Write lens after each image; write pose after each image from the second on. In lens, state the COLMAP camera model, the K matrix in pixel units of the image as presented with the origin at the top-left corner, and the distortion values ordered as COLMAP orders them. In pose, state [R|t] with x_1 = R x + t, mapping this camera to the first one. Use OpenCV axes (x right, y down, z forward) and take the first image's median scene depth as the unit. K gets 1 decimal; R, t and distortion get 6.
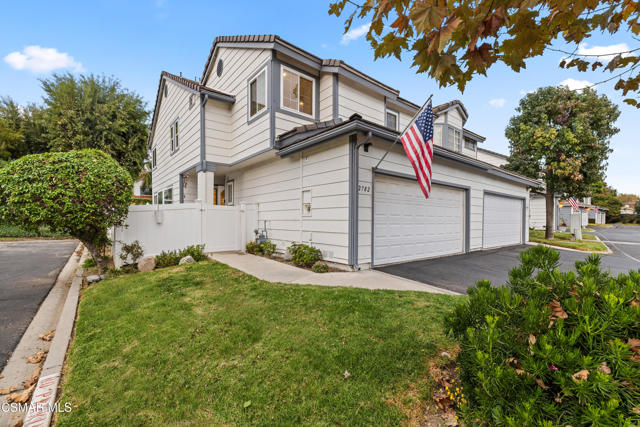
lens RADIAL K [[271.6, 0, 322.9], [0, 271.6, 222.9], [0, 0, 1]] dist [0.000721, 0.000055]
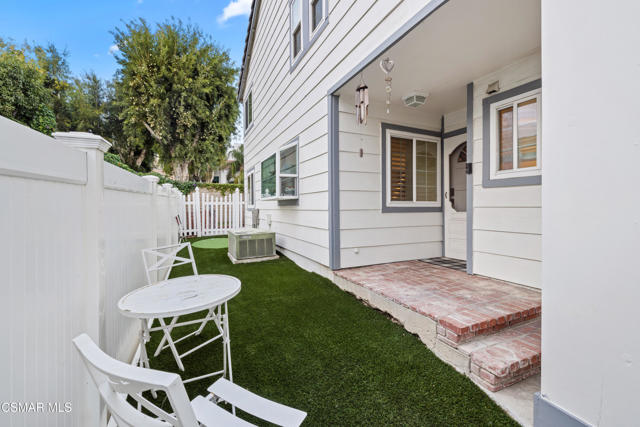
lens RADIAL K [[271.6, 0, 323.5], [0, 271.6, 210.9], [0, 0, 1]] dist [0.000721, 0.000055]
pose [[0.969835, -0.006031, -0.243686, -0.275374], [0.005862, 0.999982, -0.001418, -0.016575], [0.243690, -0.000054, 0.969853, 0.401410]]
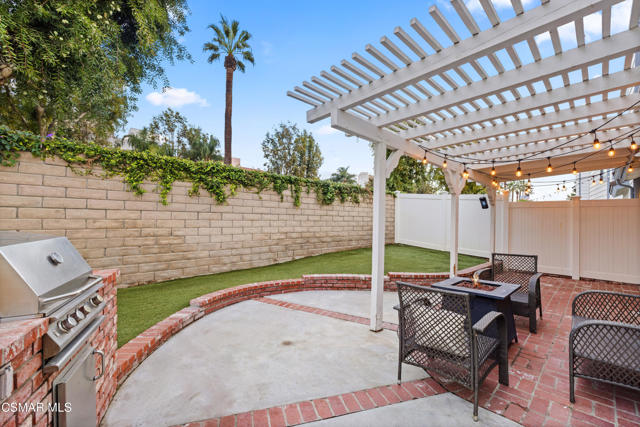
lens RADIAL K [[271.6, 0, 325.1], [0, 271.6, 215.8], [0, 0, 1]] dist [0.000721, 0.000055]
pose [[0.996803, 0.018467, 0.077733, -0.625407], [-0.016757, 0.999604, -0.022588, -0.043383], [-0.078119, 0.021213, 0.996718, 0.879378]]
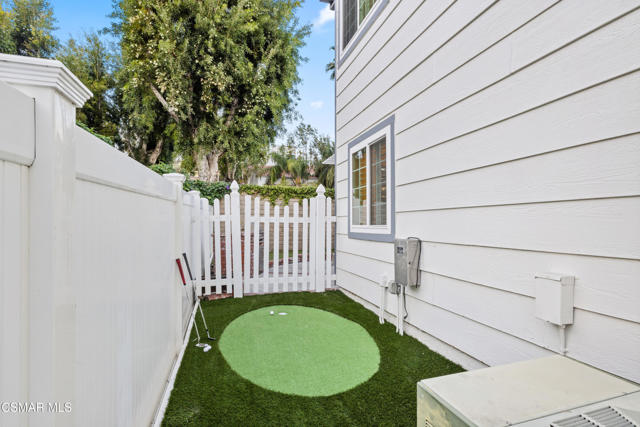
lens RADIAL K [[315.0, 0, 323.4], [0, 315.0, 232.2], [0, 0, 1]] dist [-0.004272, -0.000961]
pose [[0.924275, 0.013453, -0.381491, -0.467598], [-0.009654, 0.999883, 0.011871, -0.026080], [0.381606, -0.007289, 0.924296, 0.632096]]
